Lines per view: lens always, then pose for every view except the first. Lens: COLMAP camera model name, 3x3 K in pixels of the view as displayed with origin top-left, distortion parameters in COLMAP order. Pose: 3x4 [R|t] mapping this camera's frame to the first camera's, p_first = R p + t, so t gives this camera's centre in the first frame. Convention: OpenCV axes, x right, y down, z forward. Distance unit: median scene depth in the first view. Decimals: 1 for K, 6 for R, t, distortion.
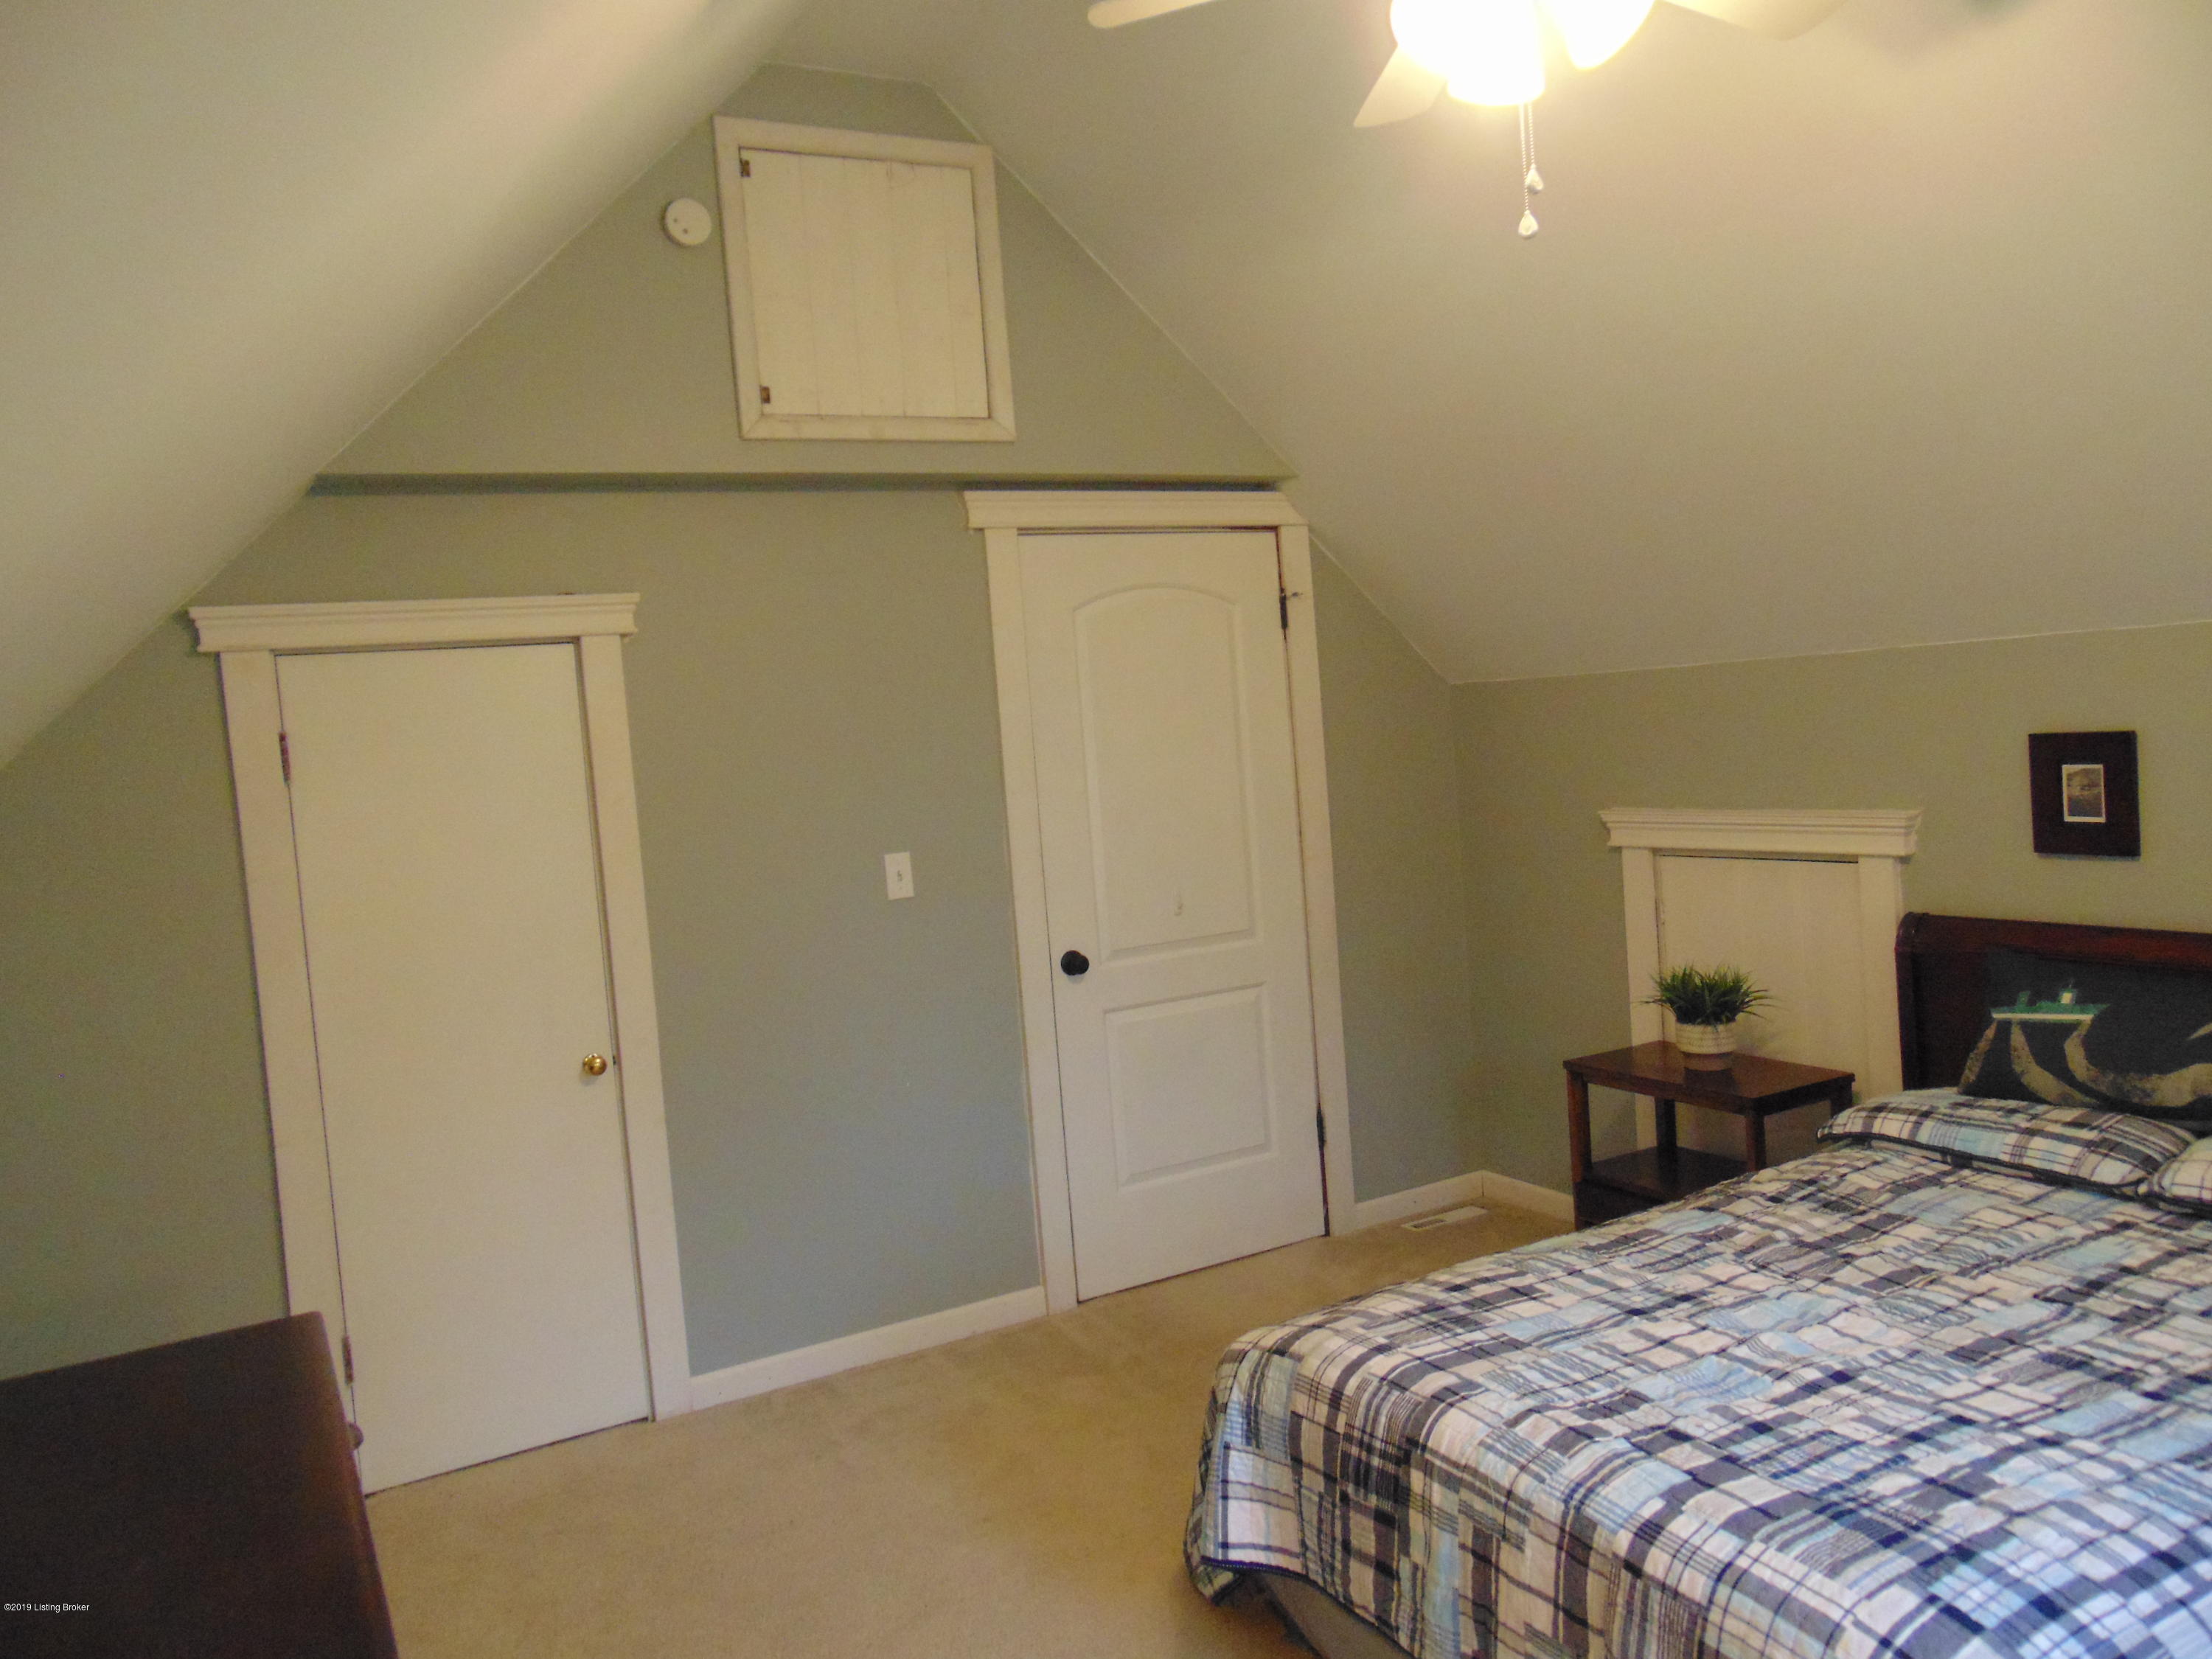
lens RADIAL K [[1660.9, 0, 1103.1], [0, 1660.9, 821.5], [0, 0, 1]] dist [-0.035873, 0.072354]
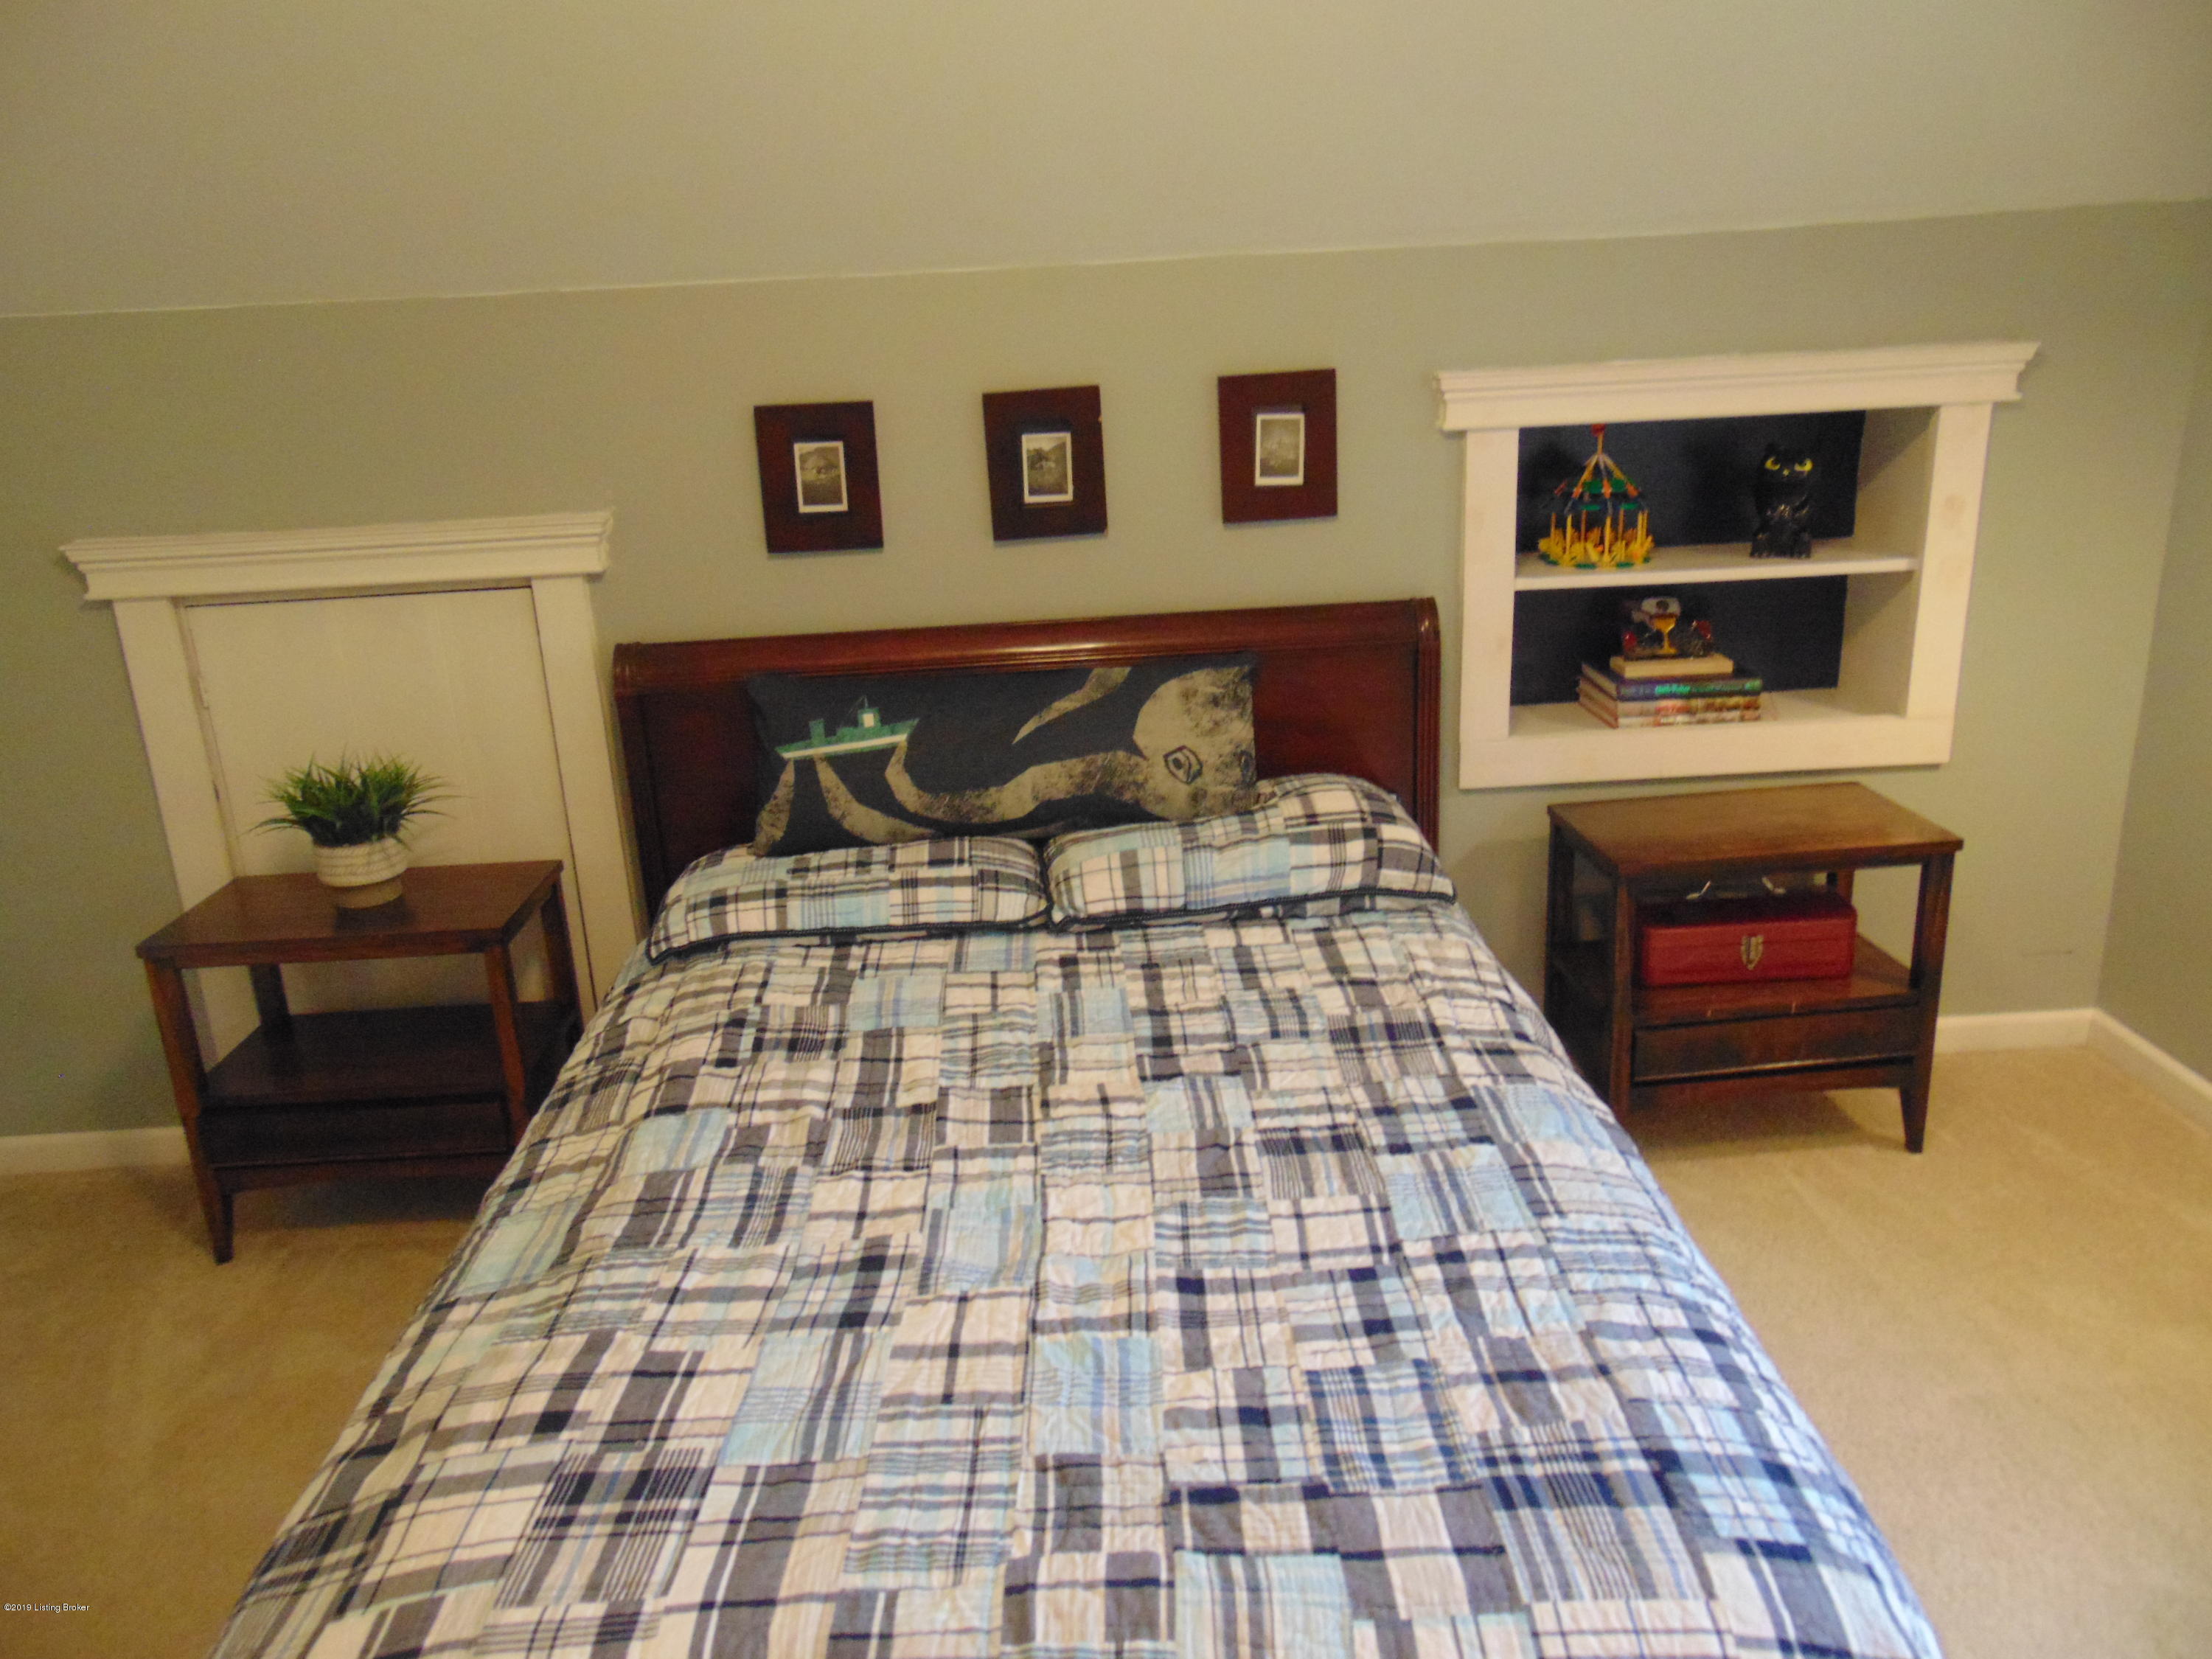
lens RADIAL K [[1660.9, 0, 1103.1], [0, 1660.9, 821.5], [0, 0, 1]] dist [-0.035873, 0.072354]
pose [[0.463698, -0.217463, 0.858891, -0.138363], [0.065940, 0.975192, 0.211310, -0.019454], [-0.883536, -0.041348, 0.466534, 0.615109]]
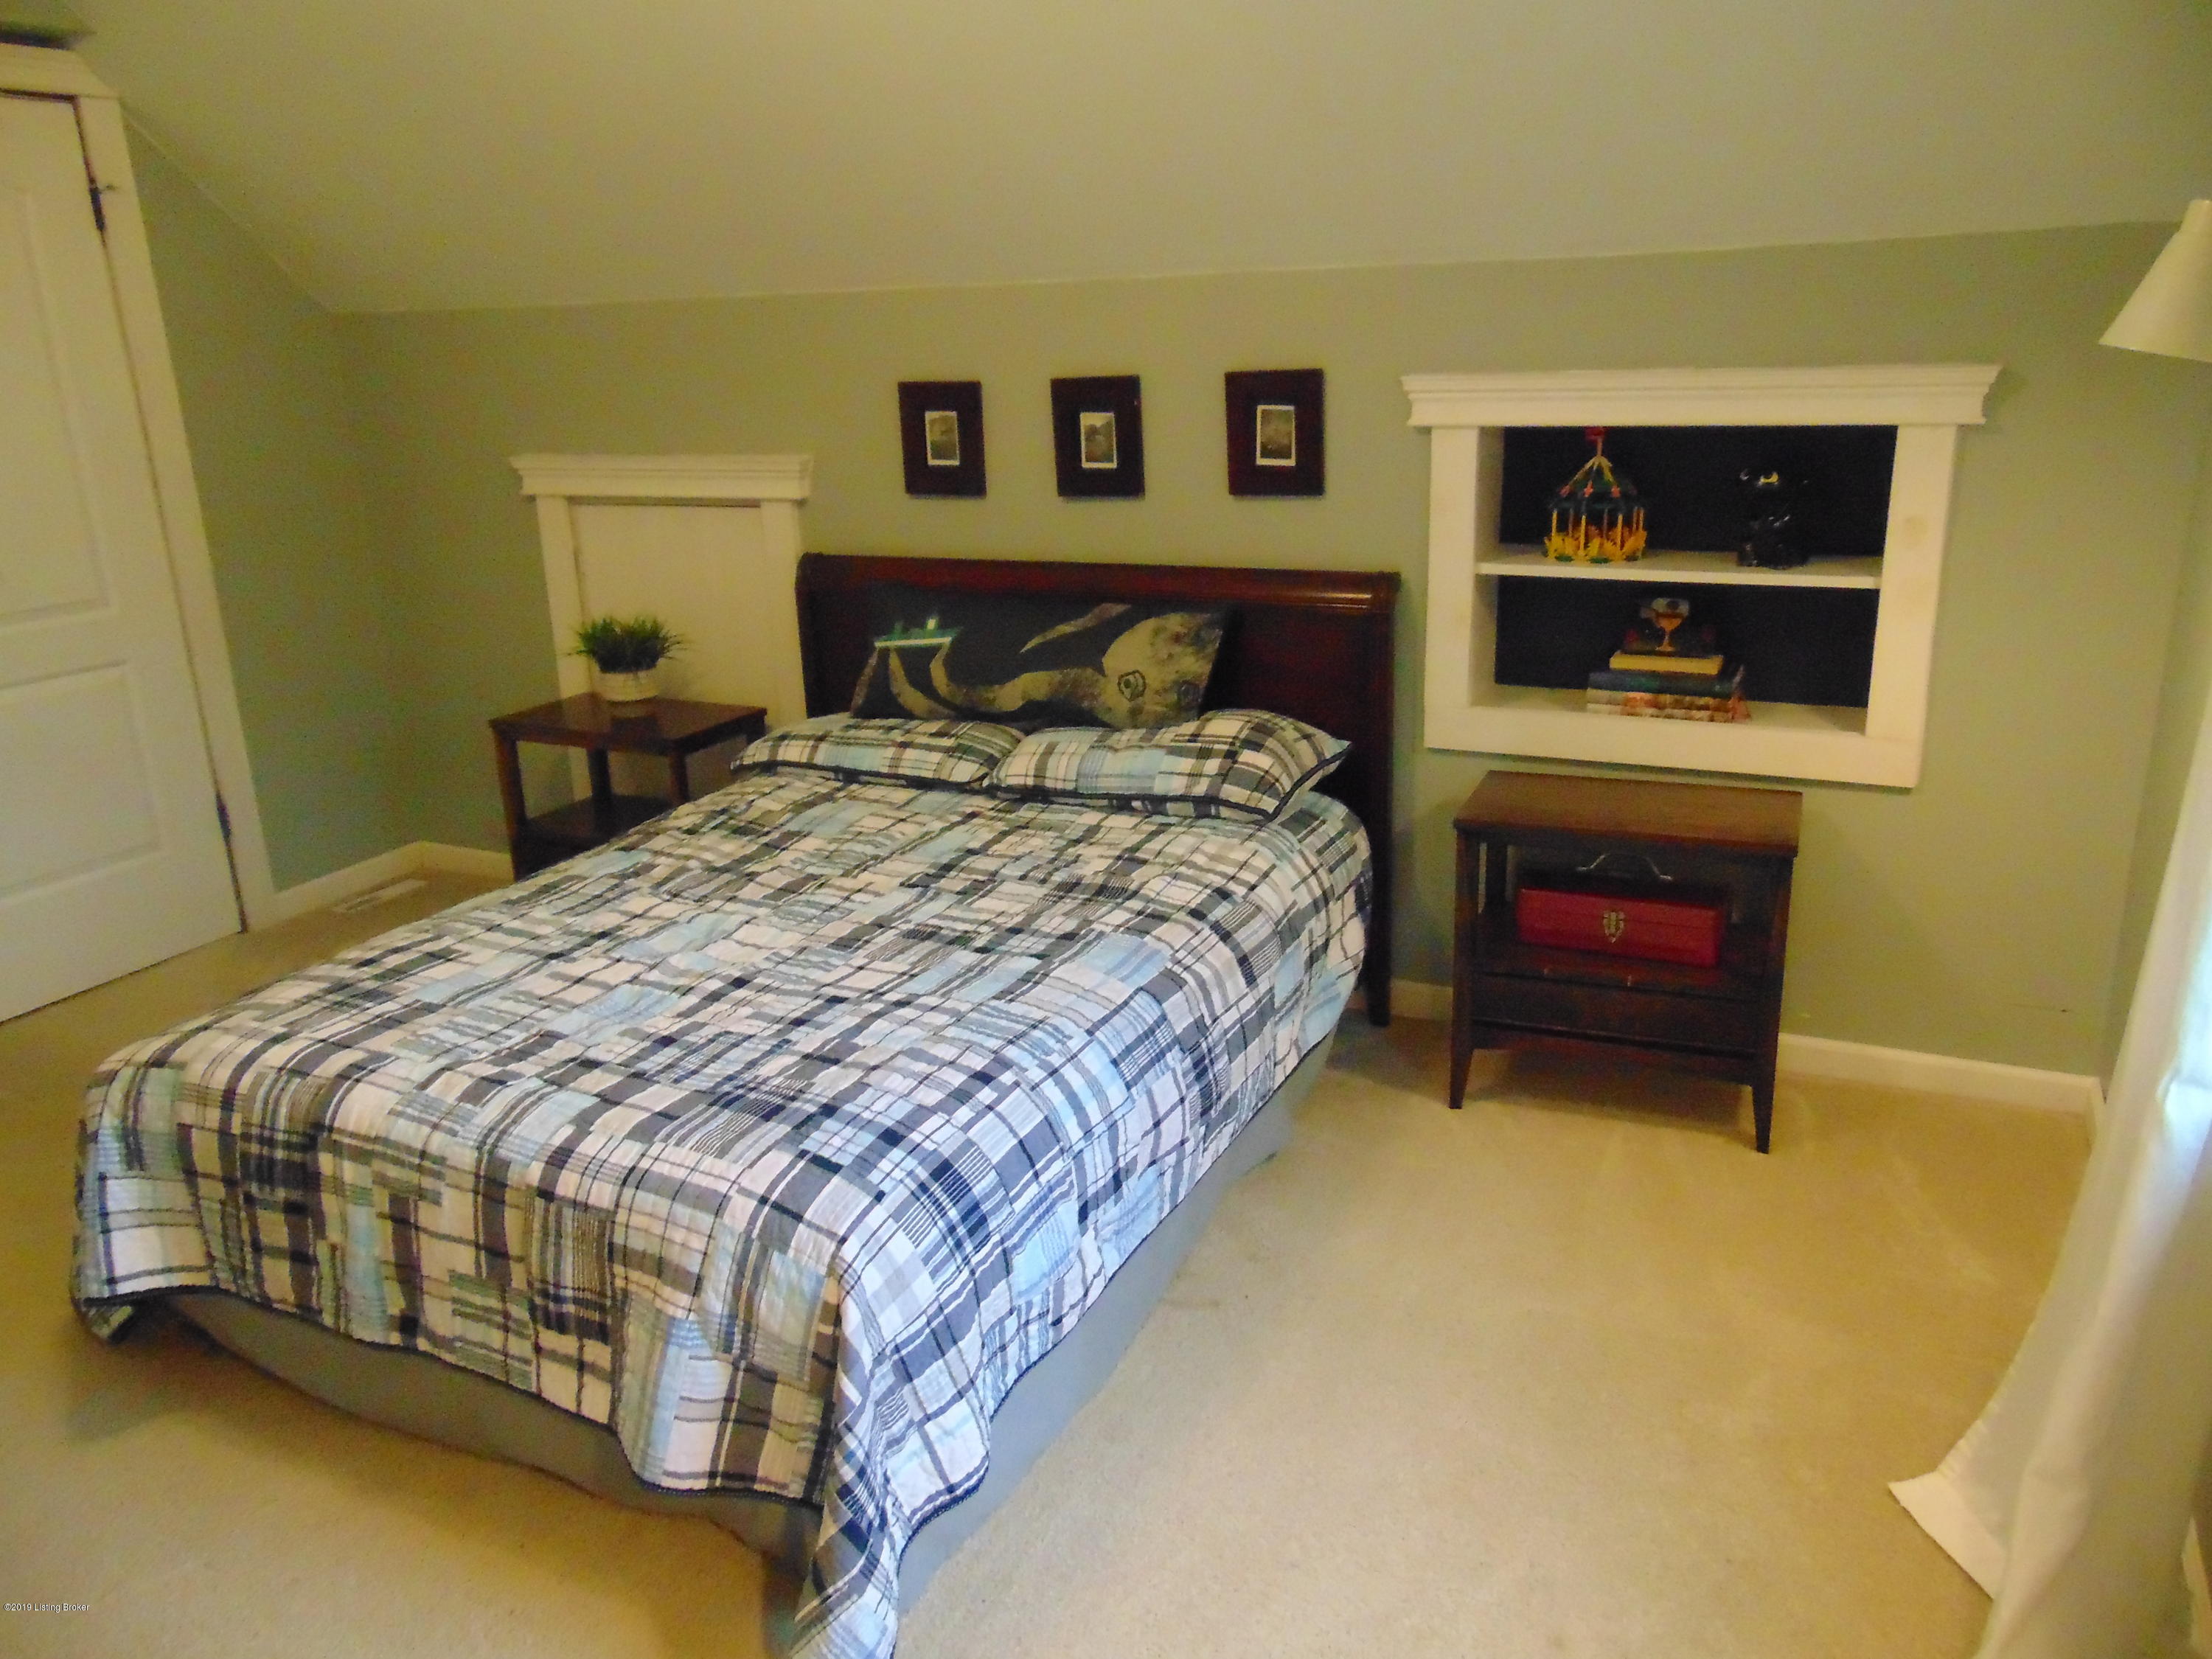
lens RADIAL K [[1660.9, 0, 1103.1], [0, 1660.9, 821.5], [0, 0, 1]] dist [-0.035873, 0.072354]
pose [[0.822122, -0.120397, 0.556435, 0.044012], [0.005356, 0.978975, 0.203911, 0.010869], [-0.569286, -0.164660, 0.805482, 0.005506]]
